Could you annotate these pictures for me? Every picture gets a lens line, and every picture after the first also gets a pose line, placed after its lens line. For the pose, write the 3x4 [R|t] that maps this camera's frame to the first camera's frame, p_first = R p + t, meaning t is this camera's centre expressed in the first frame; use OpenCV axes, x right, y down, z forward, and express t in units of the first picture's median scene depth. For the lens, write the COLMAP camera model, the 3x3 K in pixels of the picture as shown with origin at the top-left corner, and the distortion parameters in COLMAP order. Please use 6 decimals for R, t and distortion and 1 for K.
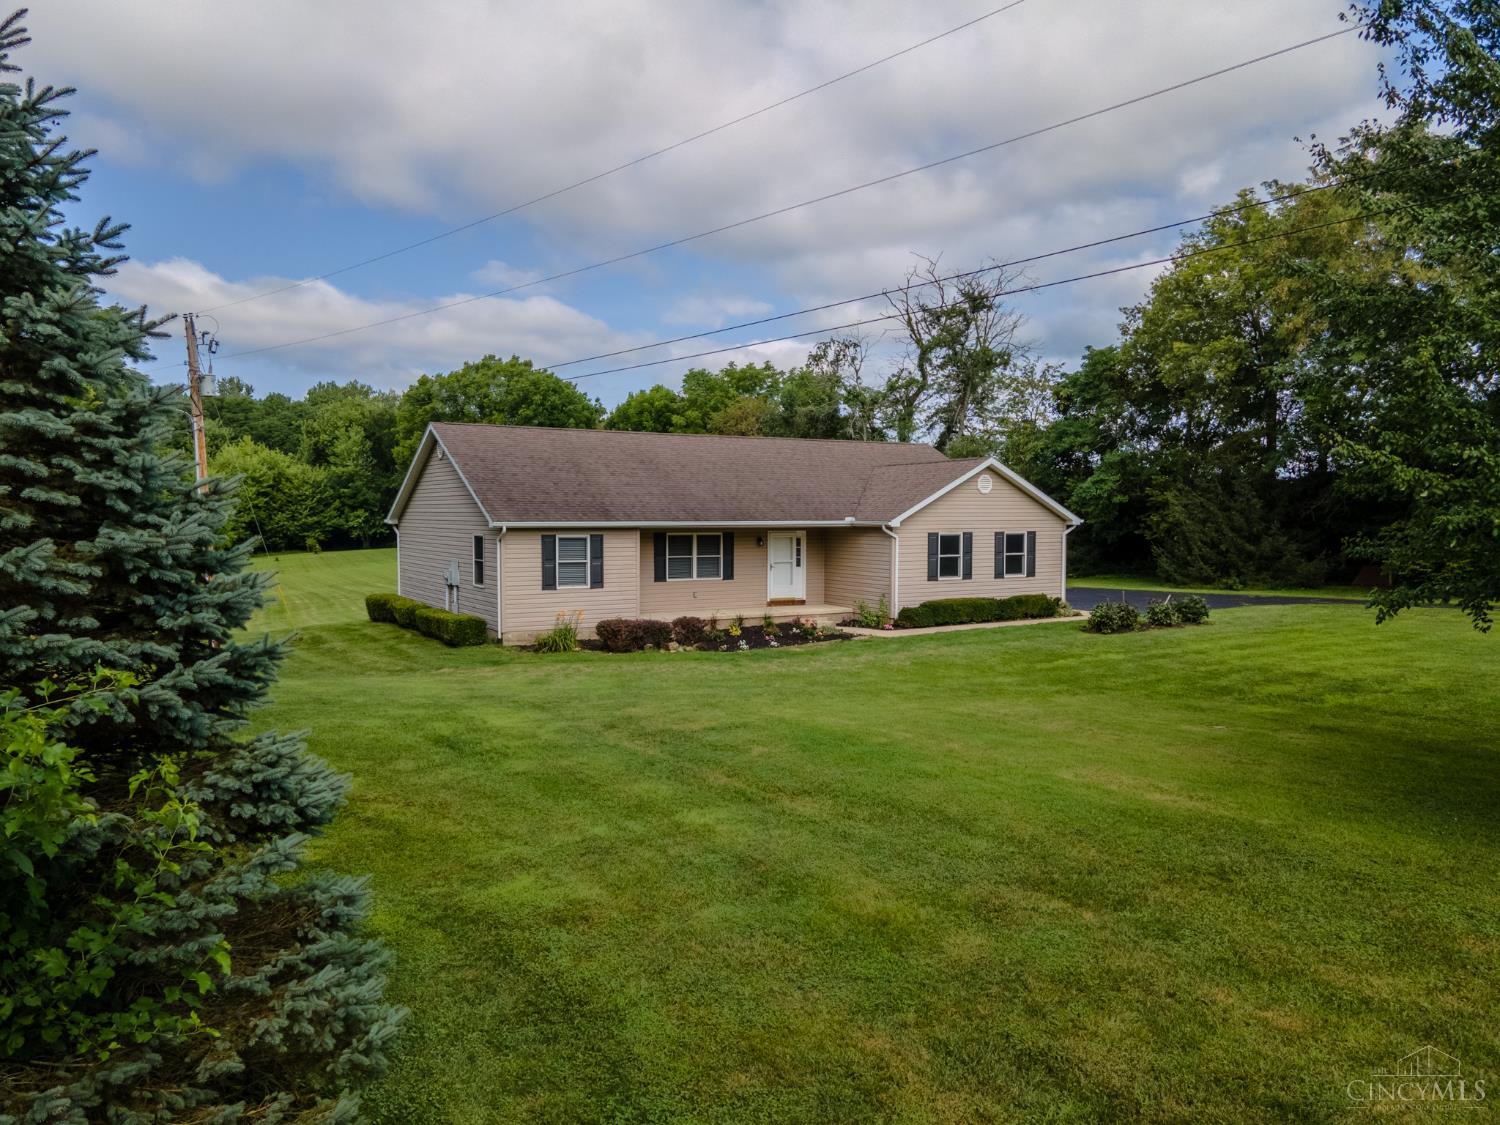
lens RADIAL K [[1109.6, 0, 750.0], [0, 1109.6, 562.5], [0, 0, 1]] dist [0.026543, 0.002763]
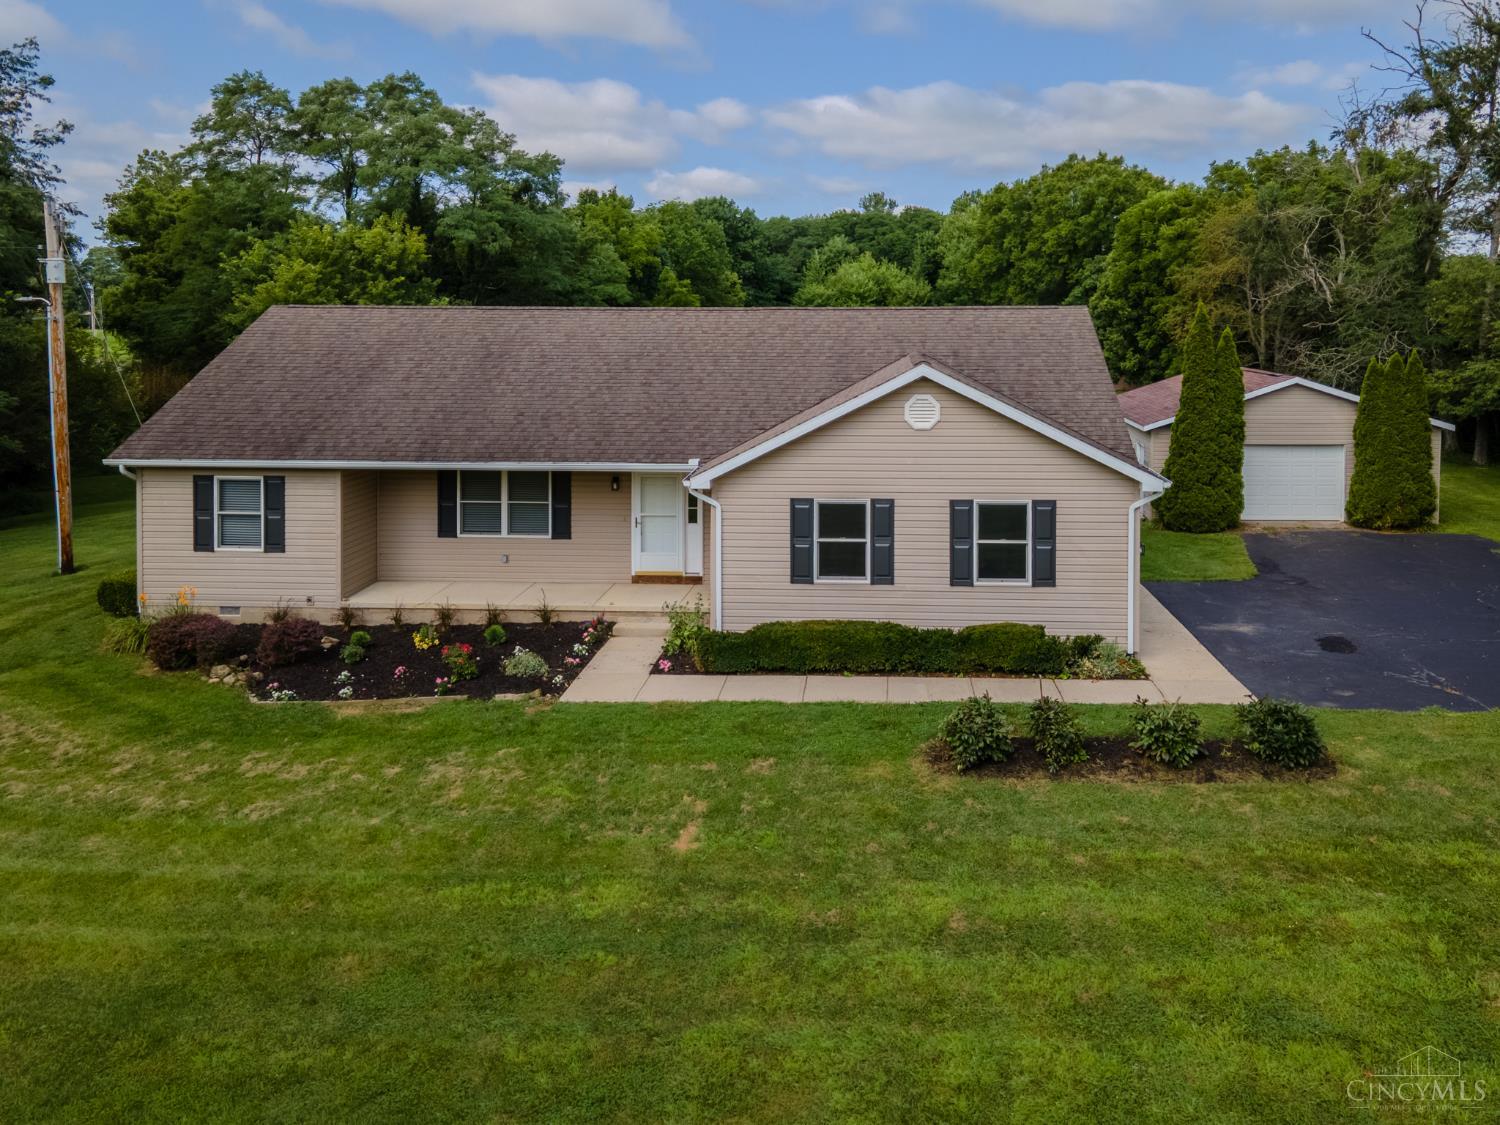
lens RADIAL K [[1164.0, 0, 824.7], [0, 1164.0, 342.4], [0, 0, 1]] dist [0.007340, 0.008807]
pose [[0.829291, 0.016176, -0.558582, 0.482740], [-0.025388, 0.999639, -0.008743, -0.096649], [0.558240, 0.021432, 0.829403, 0.506207]]
